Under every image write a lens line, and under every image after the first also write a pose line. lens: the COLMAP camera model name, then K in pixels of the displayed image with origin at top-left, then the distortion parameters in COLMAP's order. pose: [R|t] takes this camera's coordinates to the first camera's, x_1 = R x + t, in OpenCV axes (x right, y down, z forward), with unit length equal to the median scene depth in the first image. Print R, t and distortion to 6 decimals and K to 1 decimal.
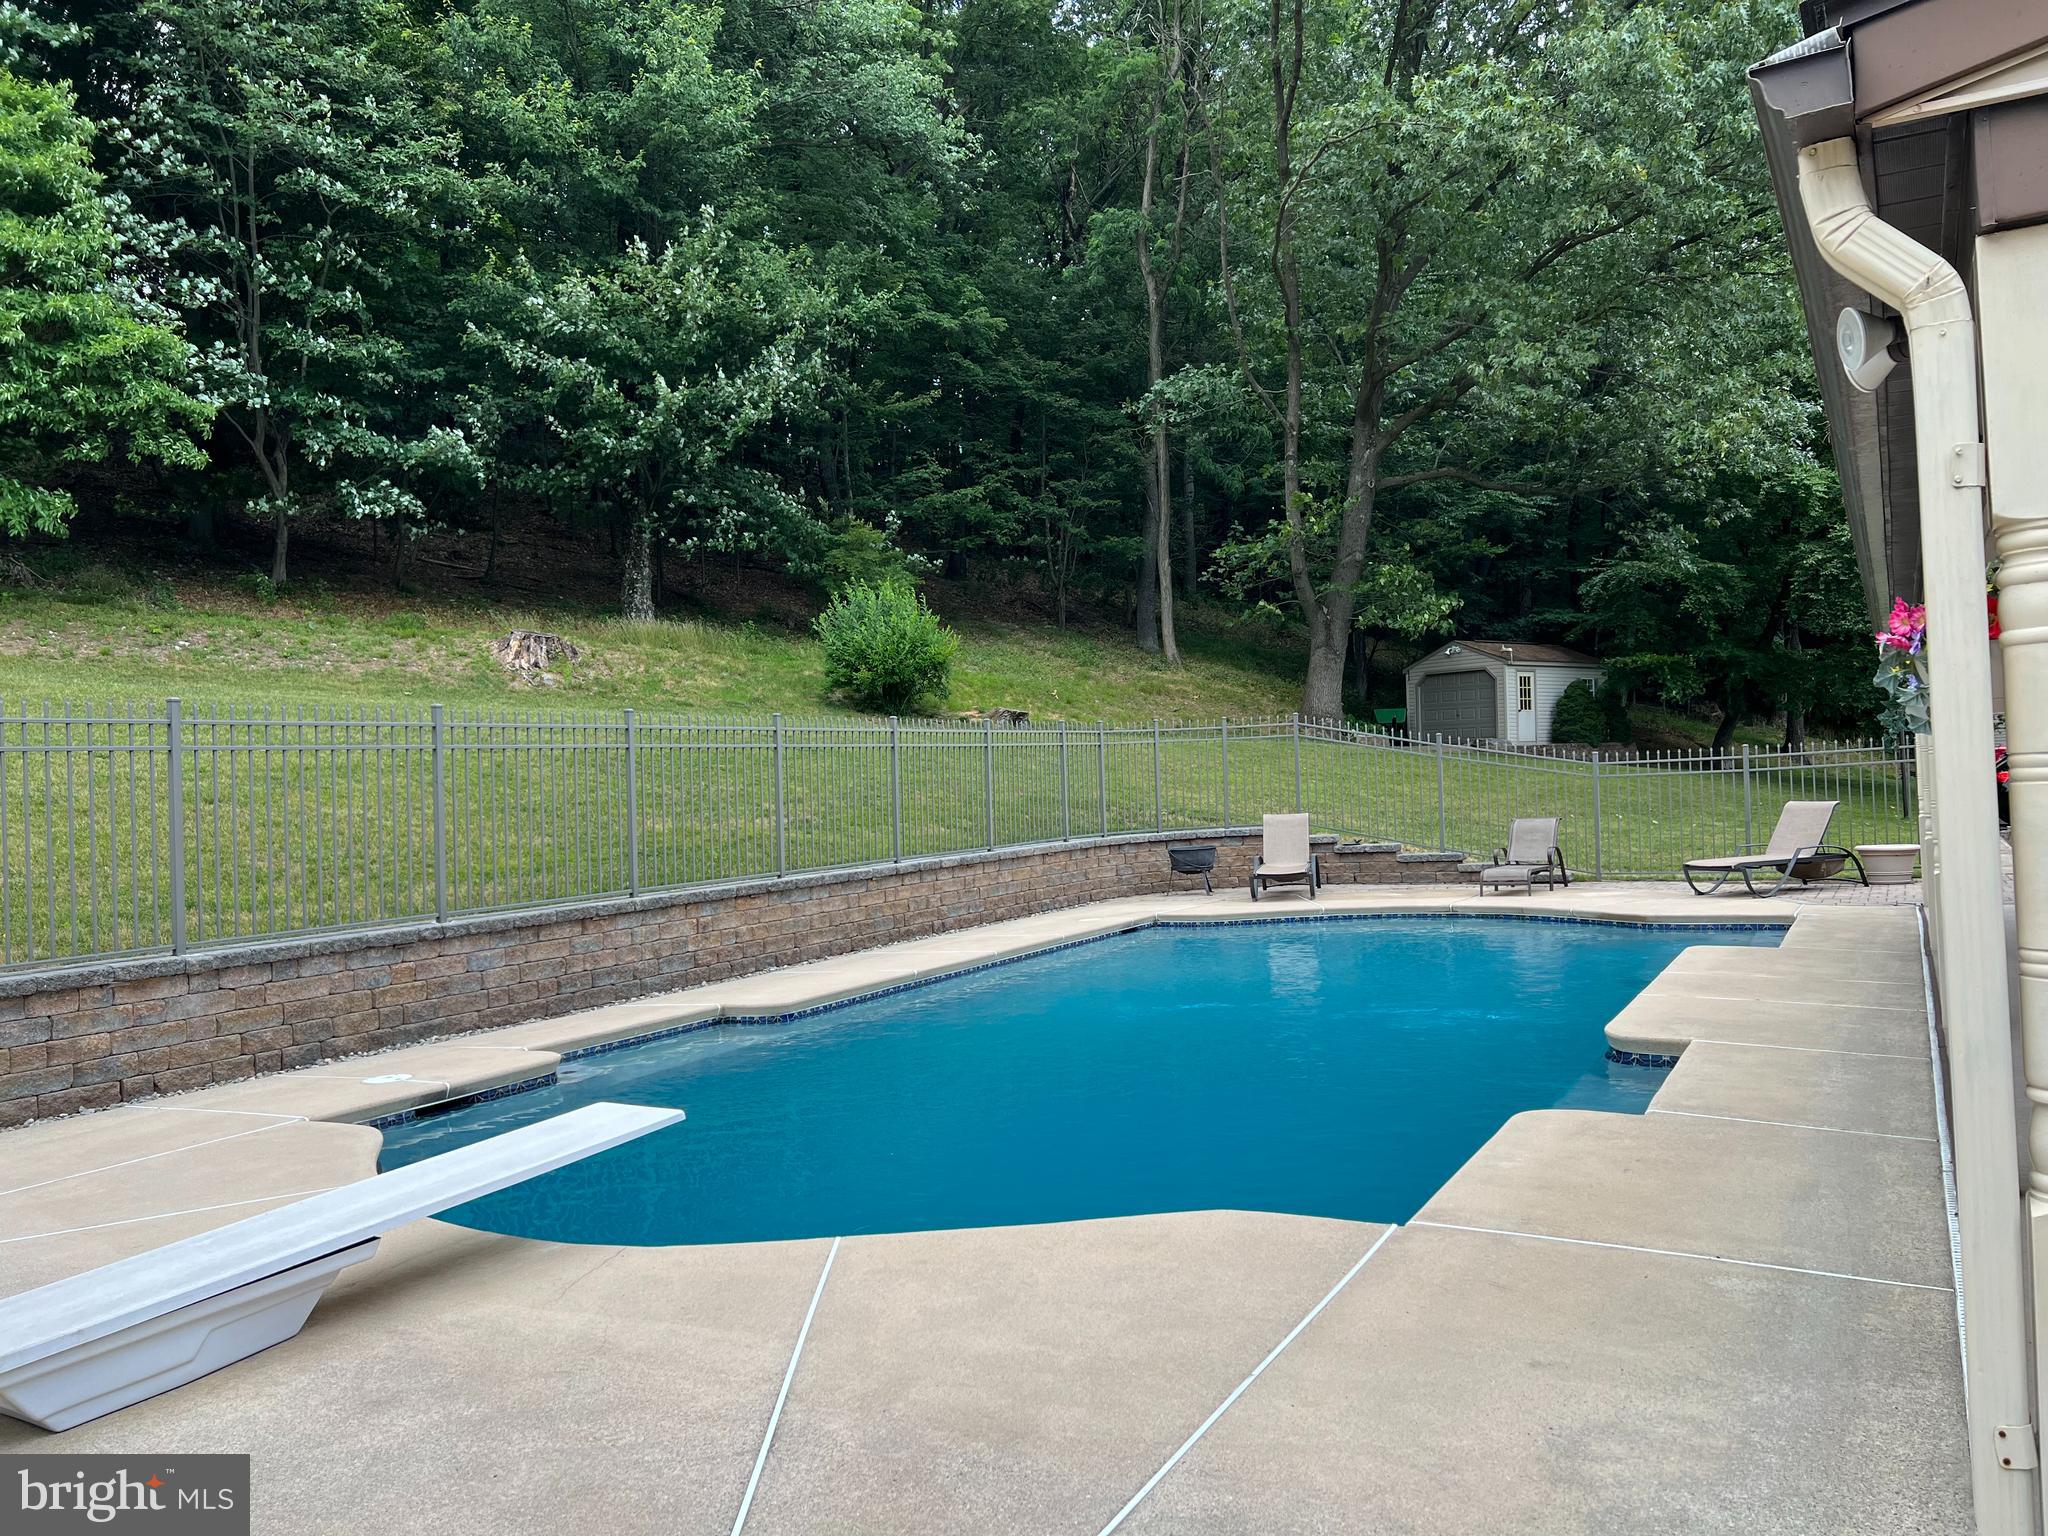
lens RADIAL K [[1543.3, 0, 1030.3], [0, 1543.3, 765.3], [0, 0, 1]] dist [0.058276, -0.054519]
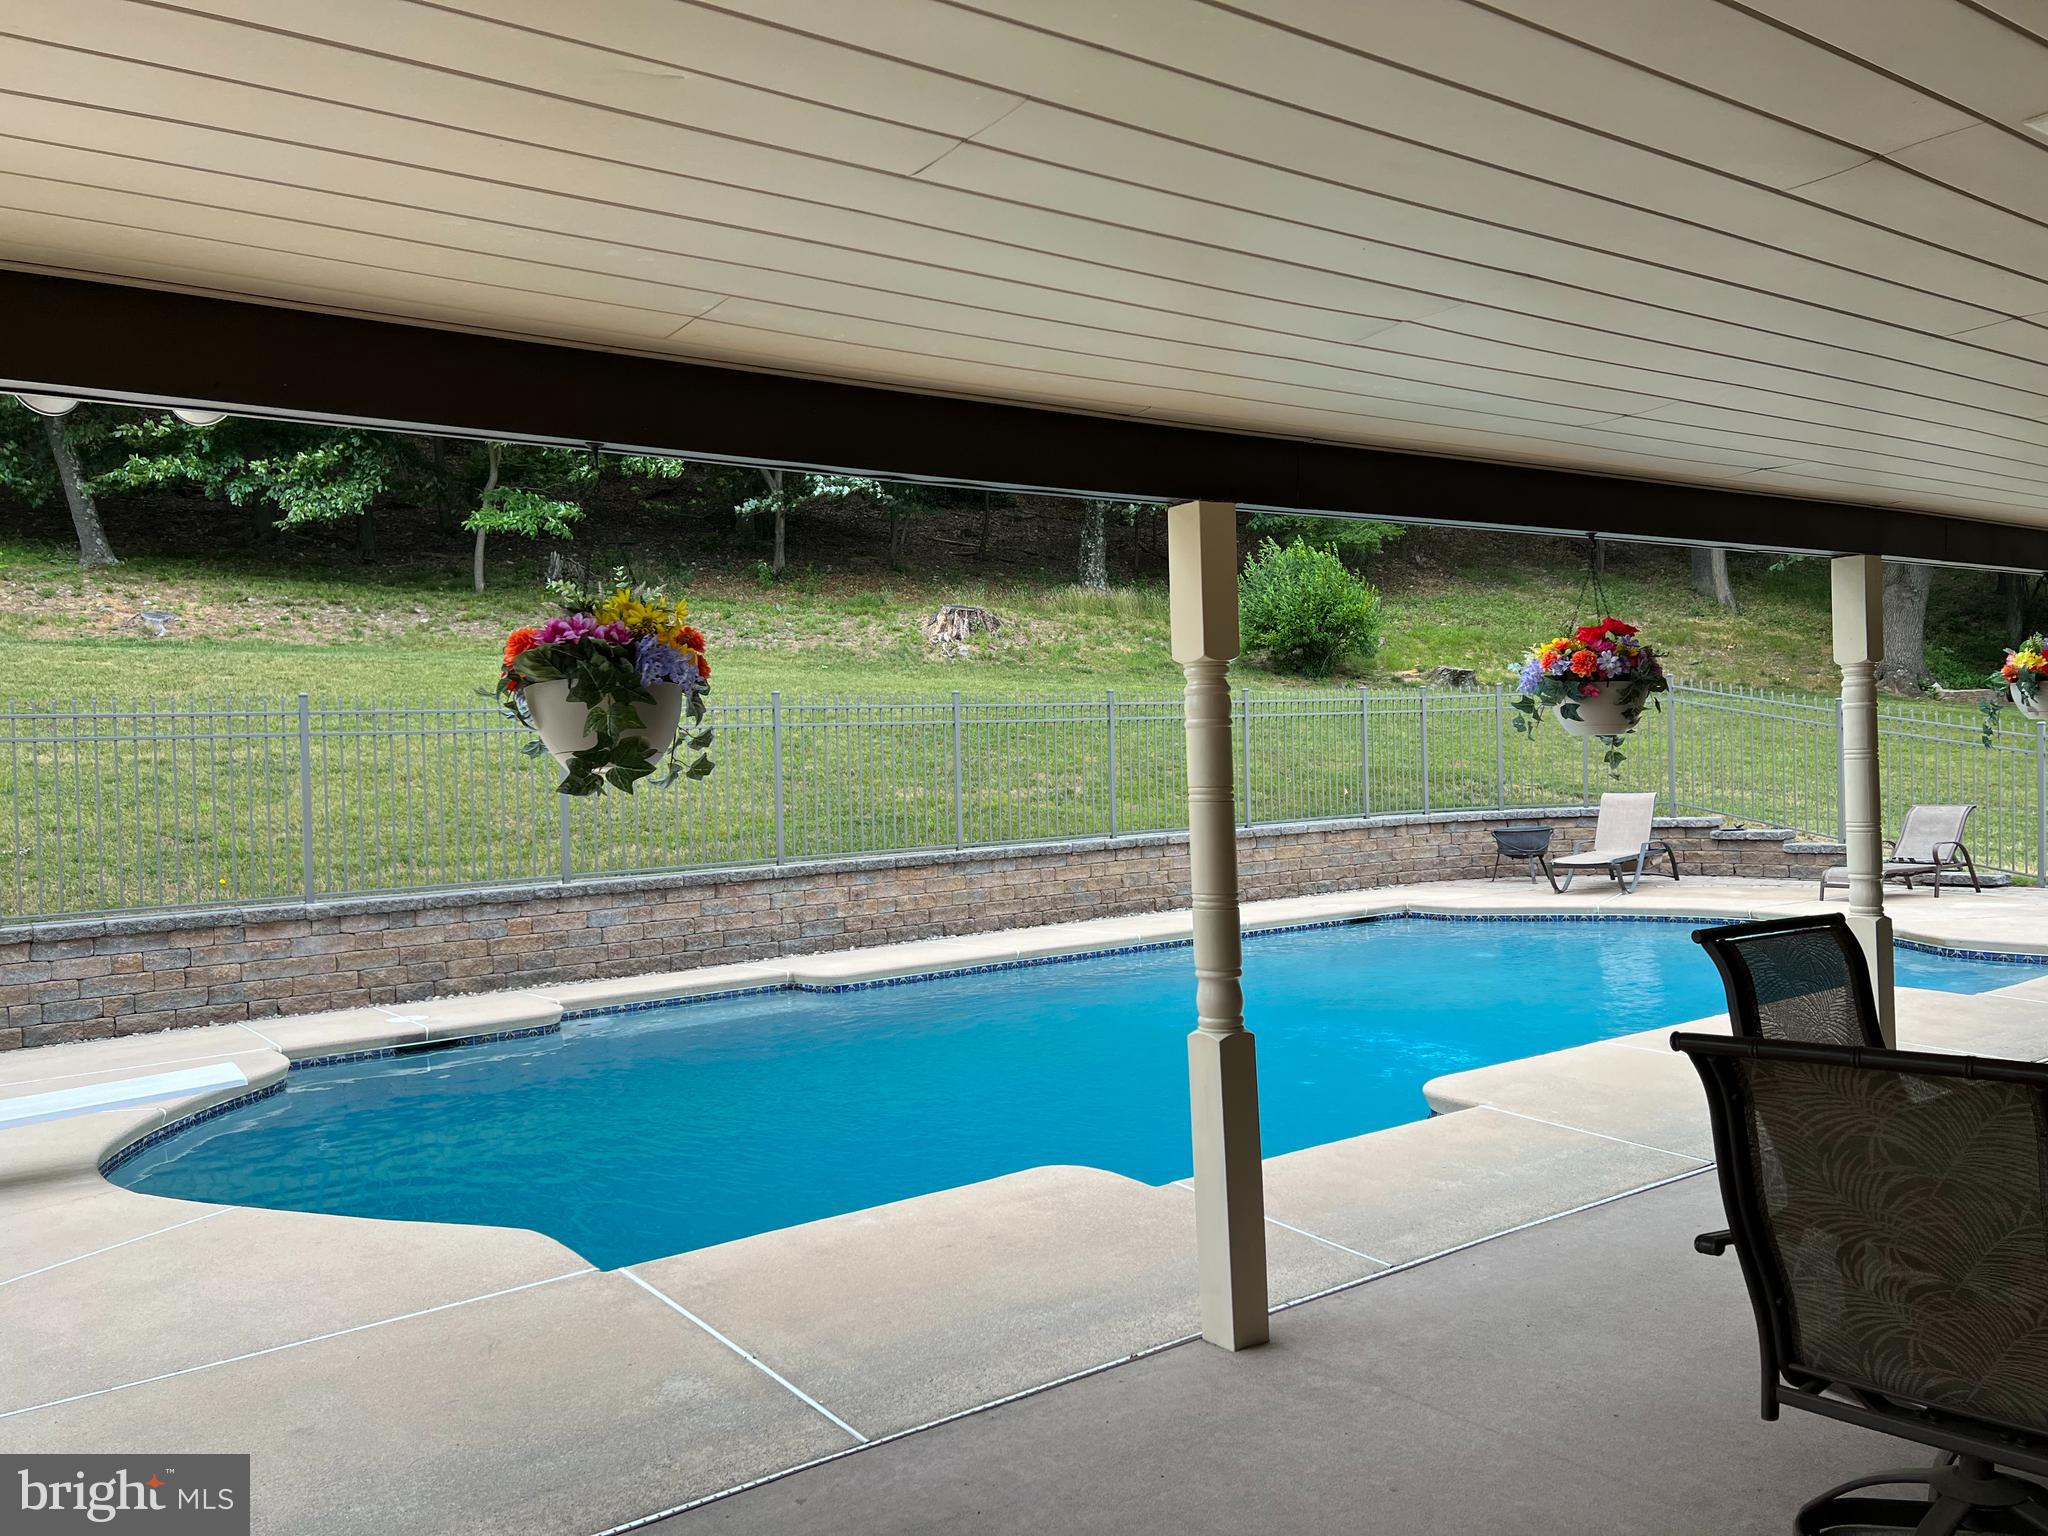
lens RADIAL K [[1543.3, 0, 1005.0], [0, 1543.3, 745.8], [0, 0, 1]] dist [0.058276, -0.054519]
pose [[0.899092, 0.006188, -0.437715, 0.362351], [0.002251, 0.999821, 0.018759, -0.018487], [0.437753, -0.017851, 0.898918, 0.103511]]
